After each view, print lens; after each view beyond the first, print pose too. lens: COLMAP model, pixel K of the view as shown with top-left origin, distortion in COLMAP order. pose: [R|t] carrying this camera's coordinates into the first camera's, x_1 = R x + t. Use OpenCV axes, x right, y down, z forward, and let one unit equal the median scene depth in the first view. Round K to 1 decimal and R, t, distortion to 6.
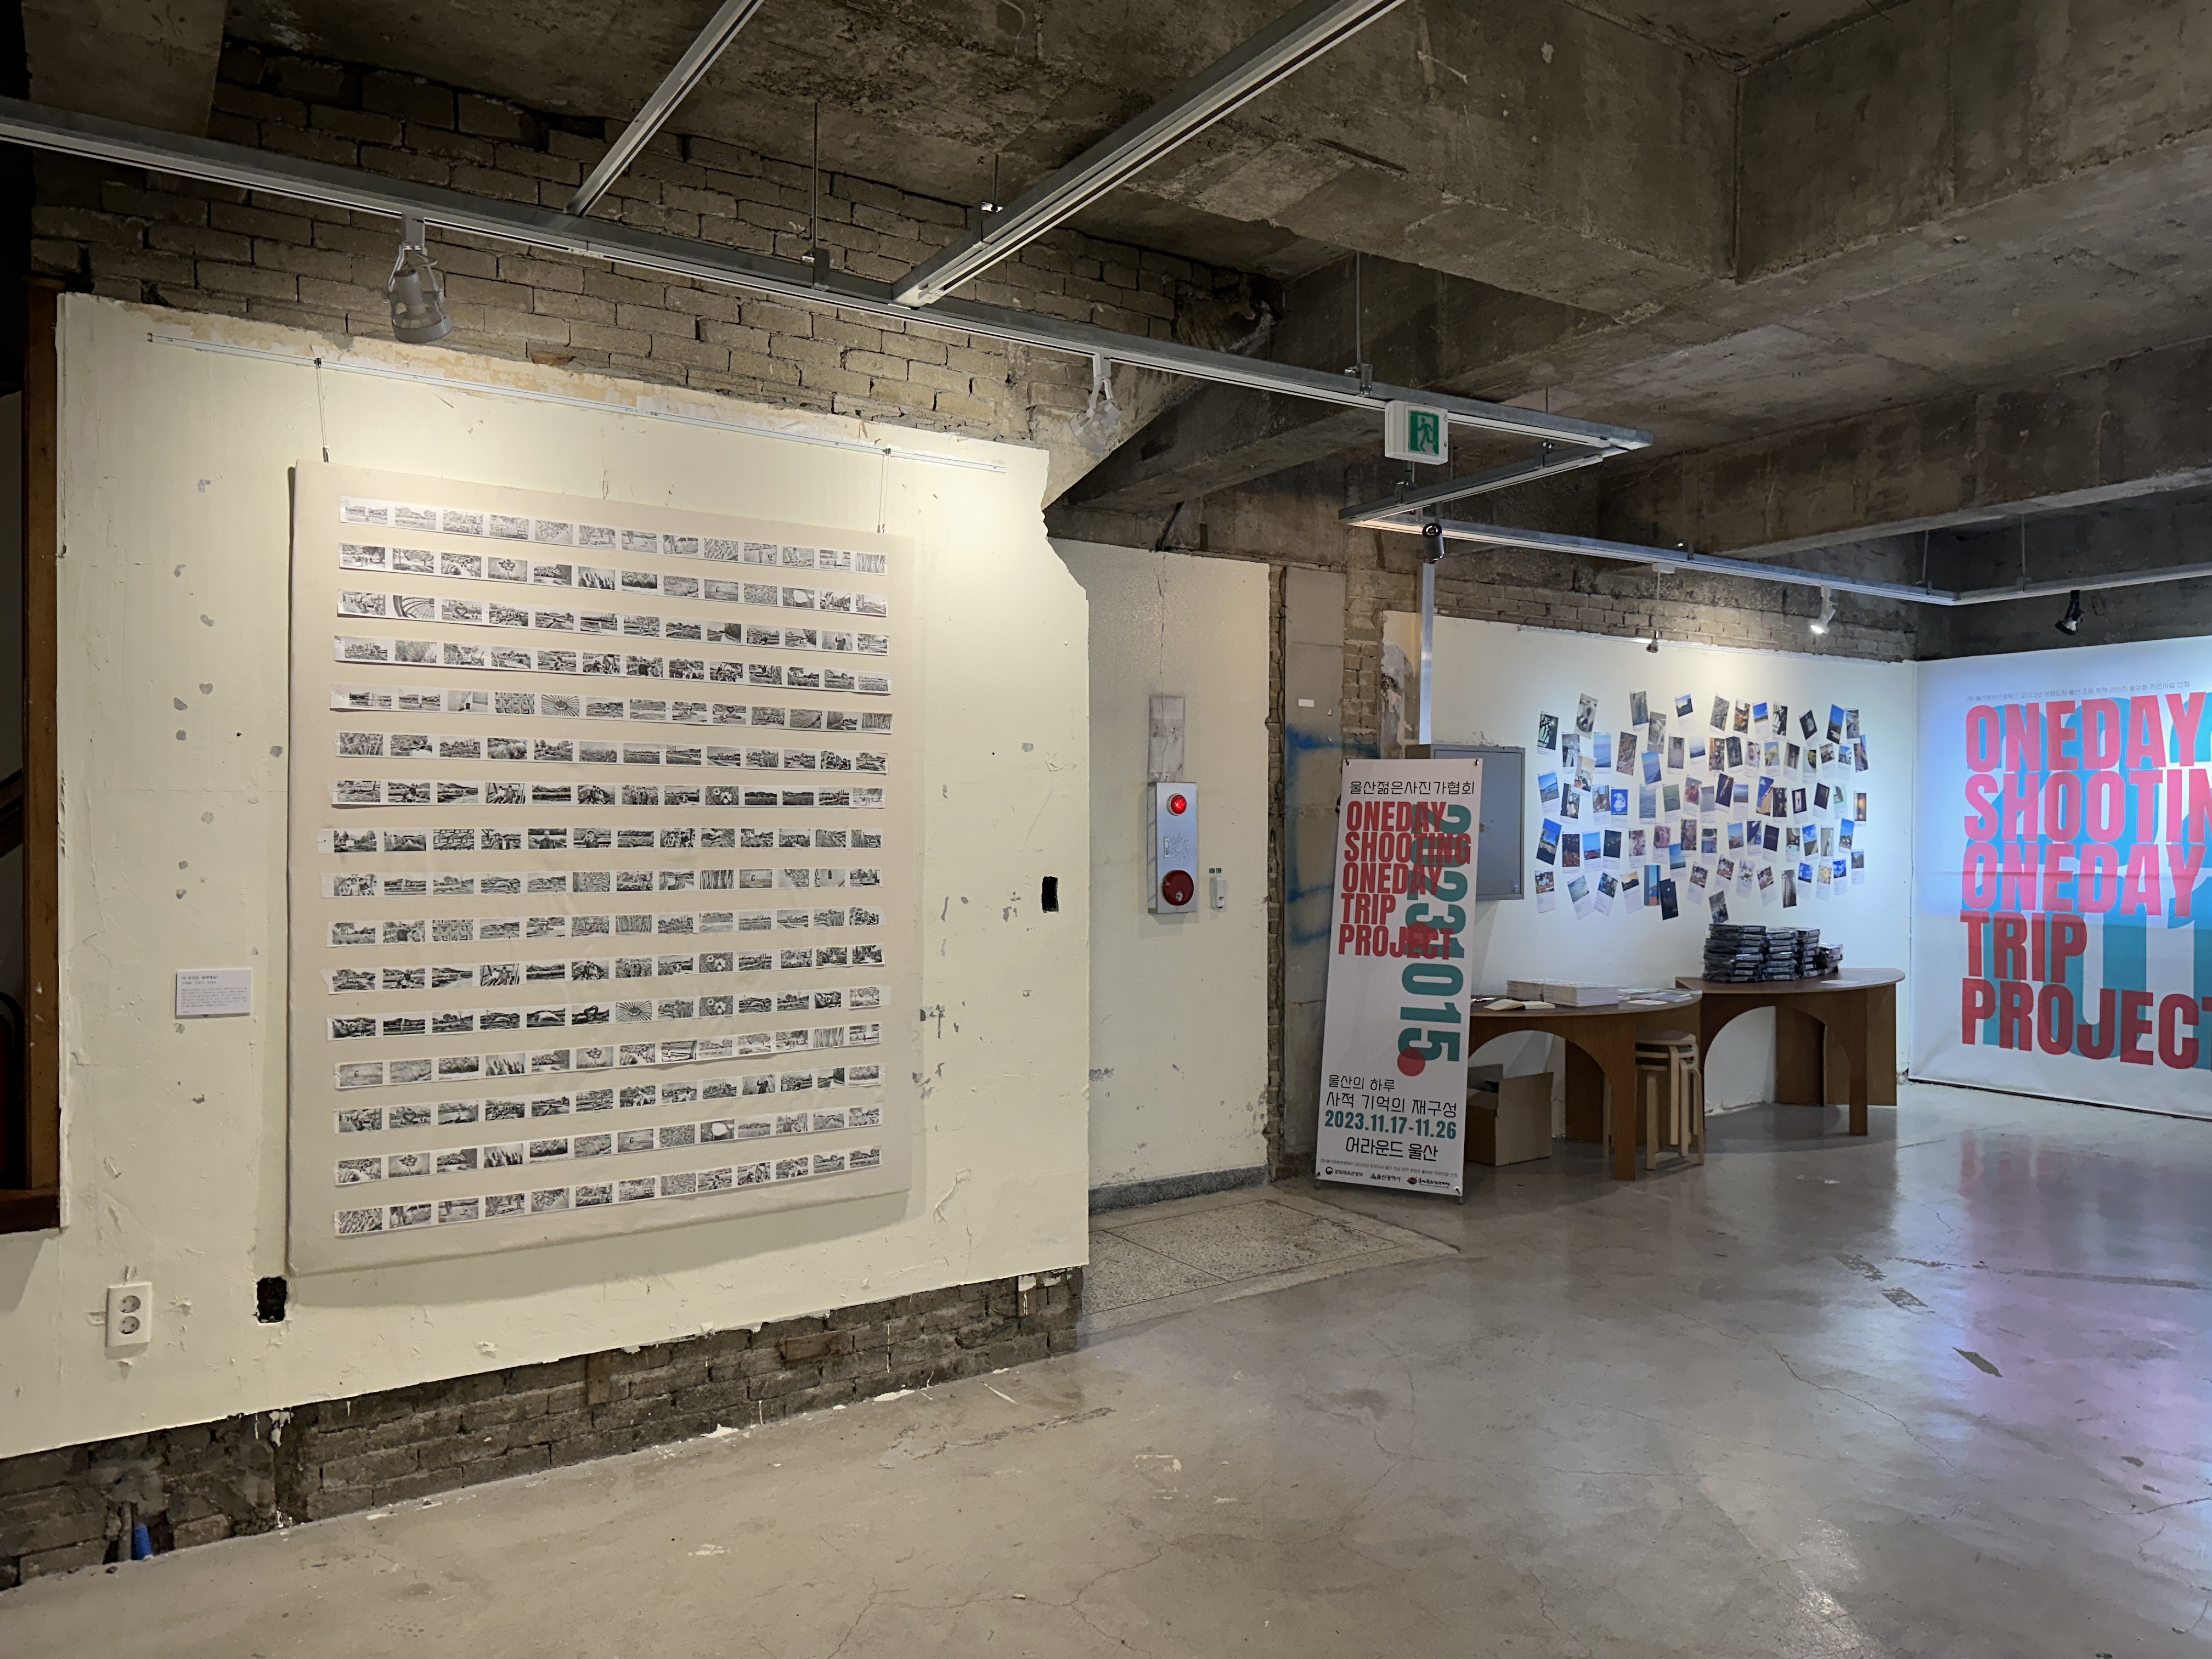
lens RADIAL K [[1574.5, 0, 1106.0], [0, 1574.5, 829.5], [0, 0, 1]] dist [0.140896, -0.133830]
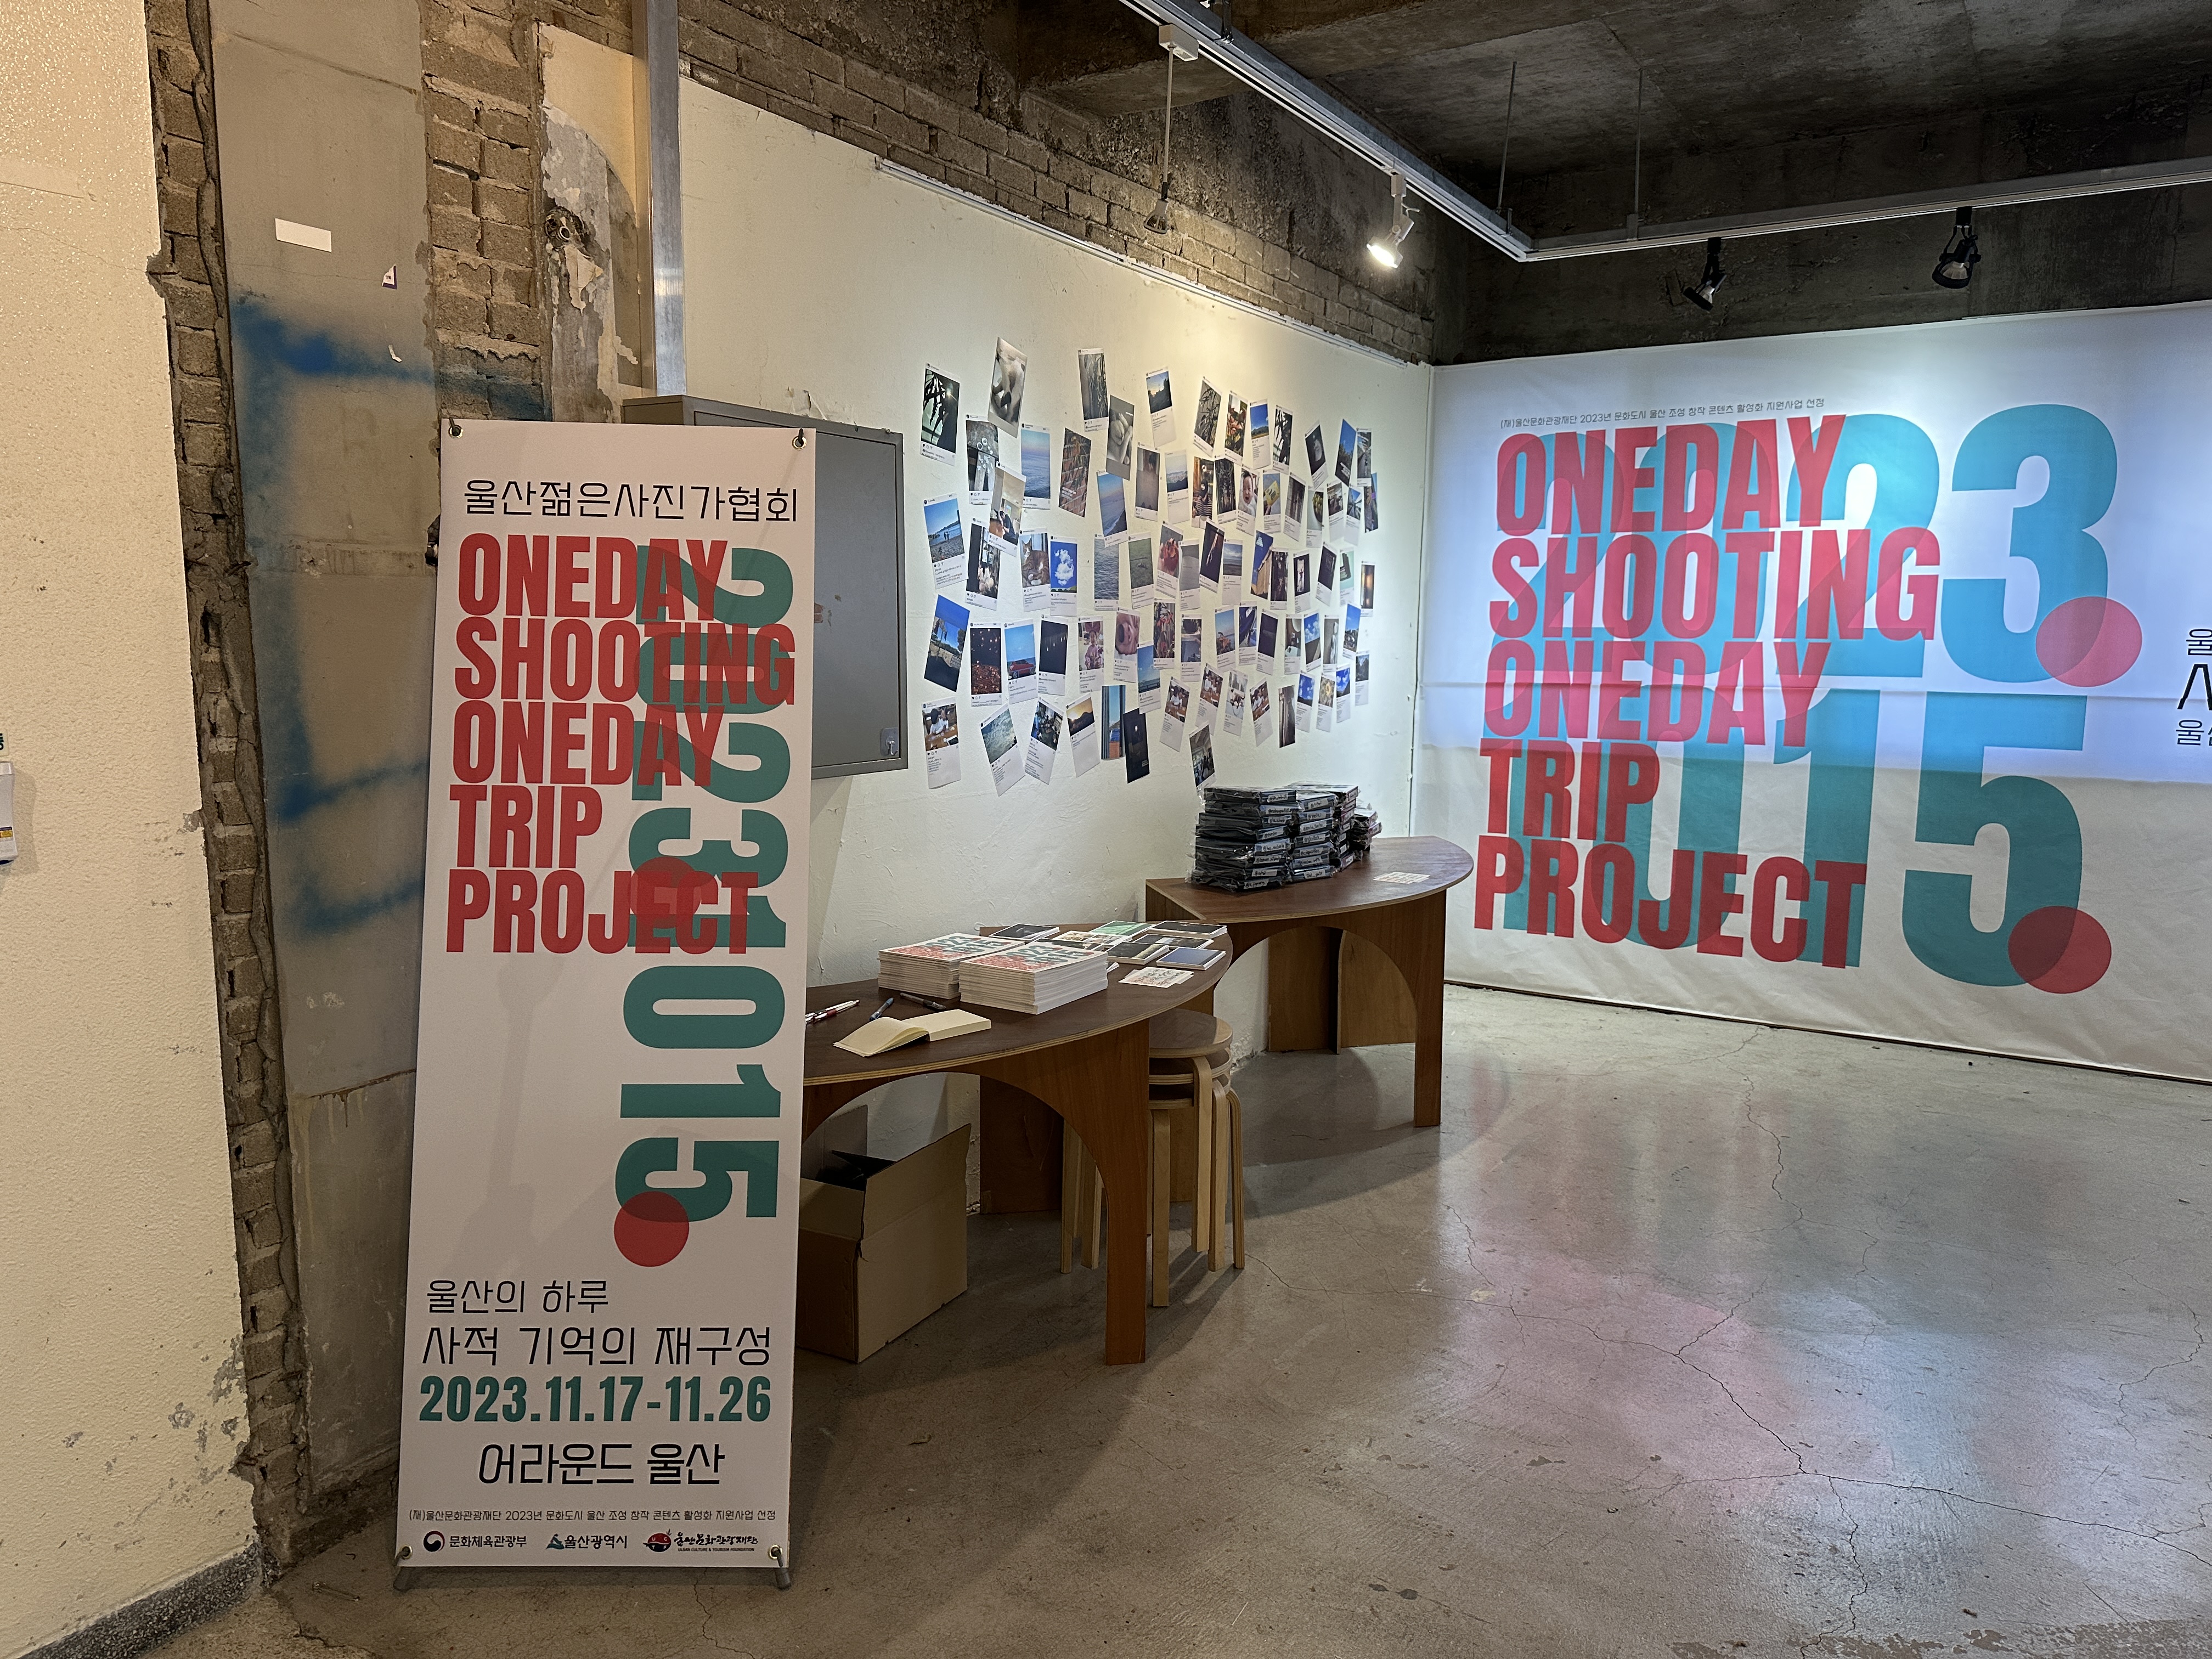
lens RADIAL K [[1477.5, 0, 1106.0], [0, 1477.5, 829.5], [0, 0, 1]] dist [0.126313, -0.211147]
pose [[0.904587, -0.056254, 0.422560, 0.126494], [-0.001500, 0.990828, 0.135117, 0.002543], [-0.426285, -0.122859, 0.896207, 0.563905]]
